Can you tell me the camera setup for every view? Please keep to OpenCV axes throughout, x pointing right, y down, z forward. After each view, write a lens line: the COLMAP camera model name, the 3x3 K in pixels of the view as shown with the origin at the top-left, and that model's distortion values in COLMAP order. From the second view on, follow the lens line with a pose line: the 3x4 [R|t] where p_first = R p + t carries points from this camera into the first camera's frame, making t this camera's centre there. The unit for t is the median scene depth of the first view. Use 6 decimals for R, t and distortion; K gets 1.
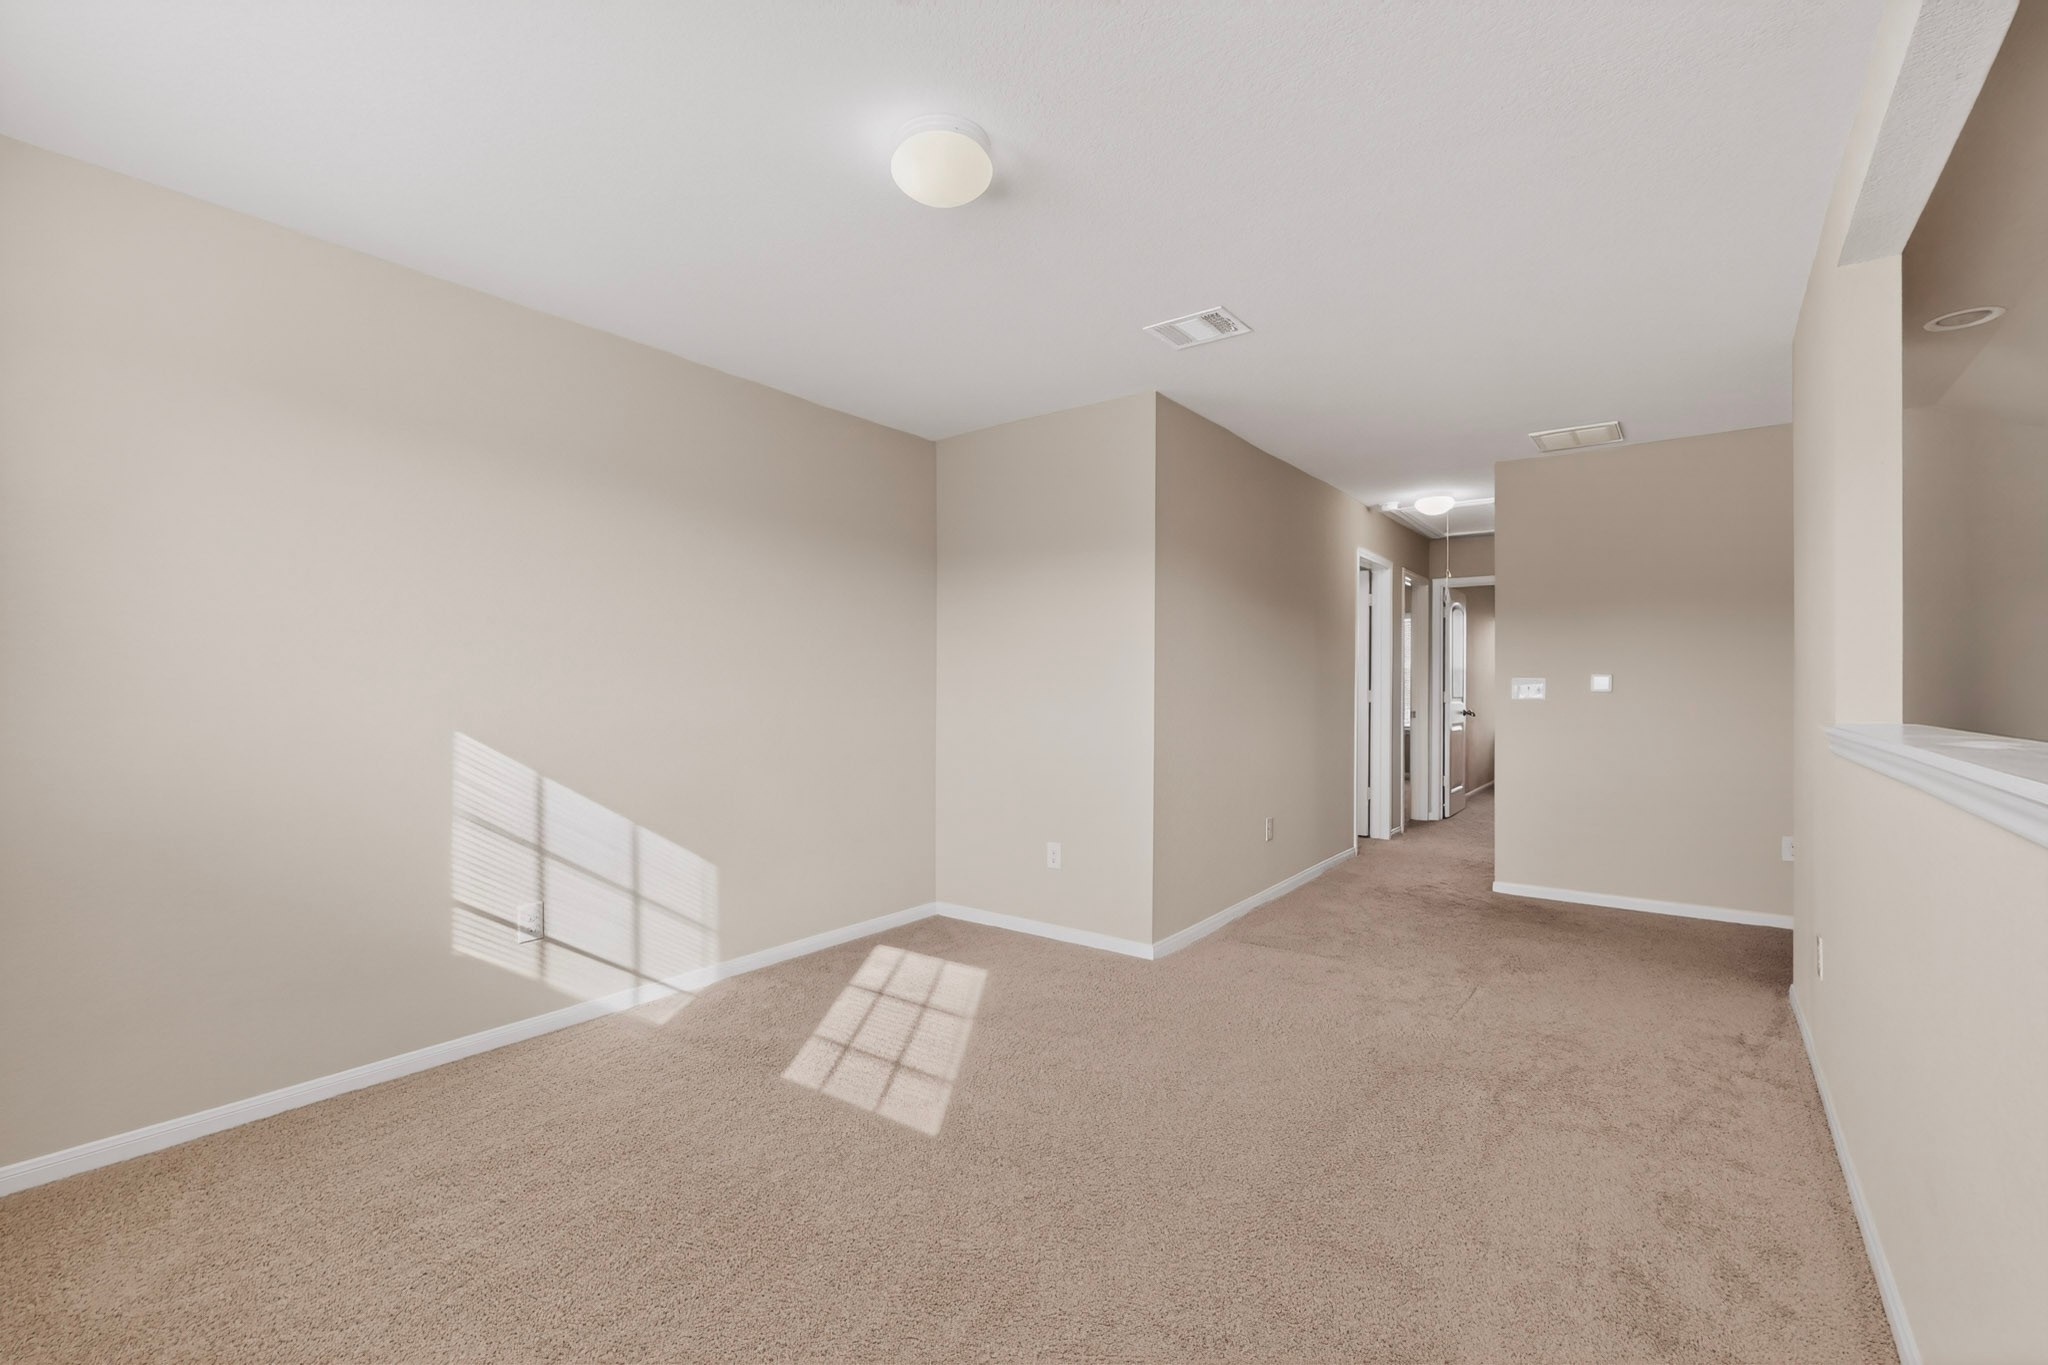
lens RADIAL K [[886.0, 0, 1024.0], [0, 886.0, 682.5], [0, 0, 1]] dist [0.001698, -0.000190]
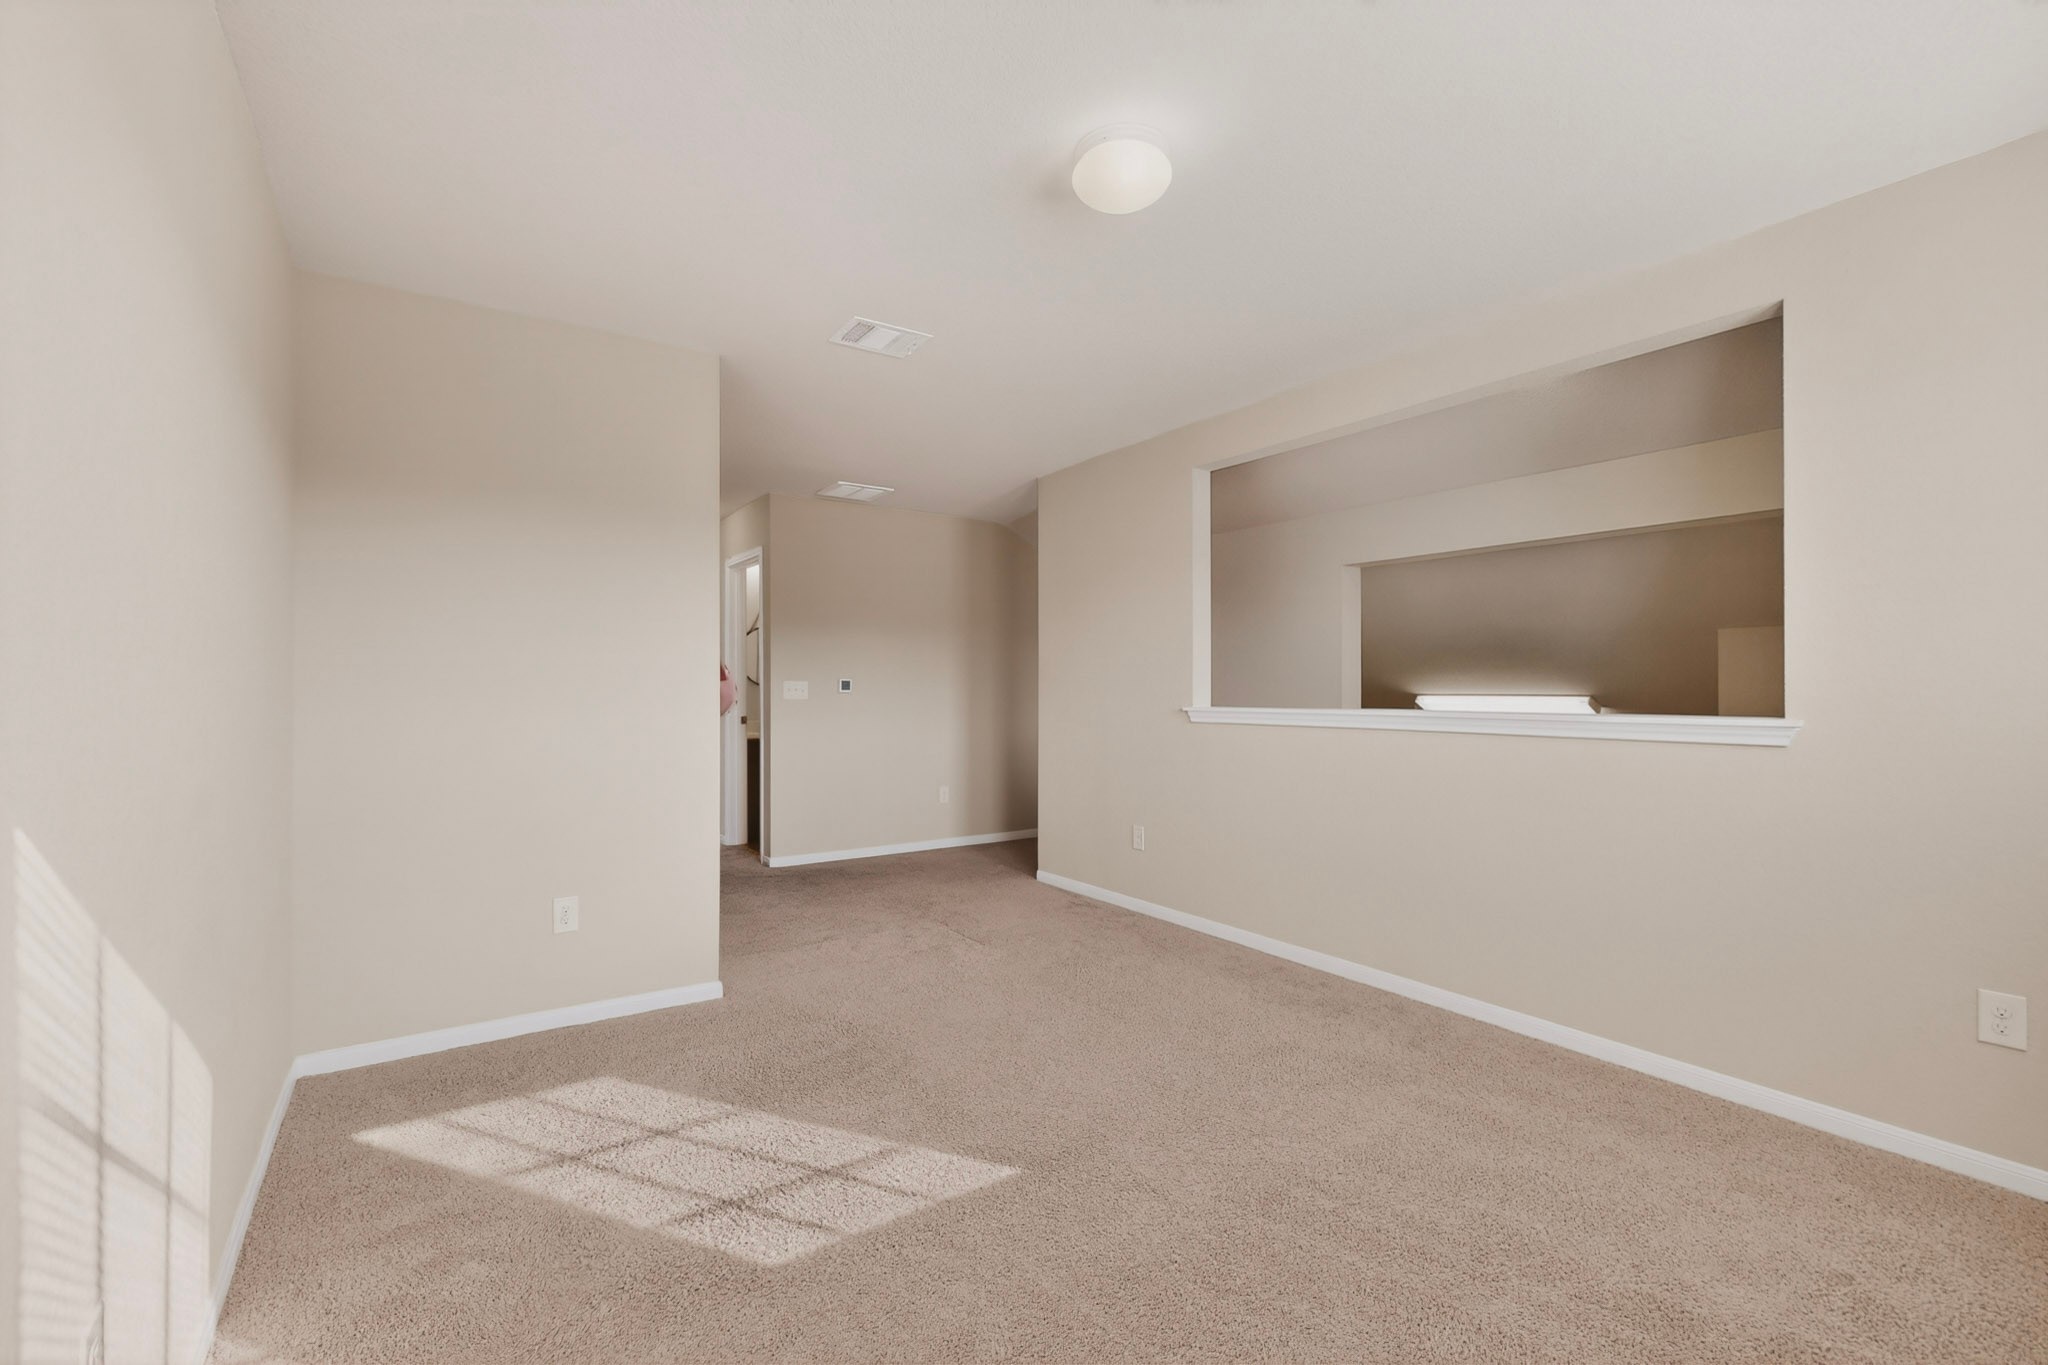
lens RADIAL K [[886.0, 0, 1024.0], [0, 886.0, 682.5], [0, 0, 1]] dist [0.001698, -0.000190]
pose [[0.347152, 0.001114, 0.937808, -0.662060], [0.001259, 0.999998, -0.001654, -0.000338], [-0.937808, 0.001755, 0.347150, 0.459294]]
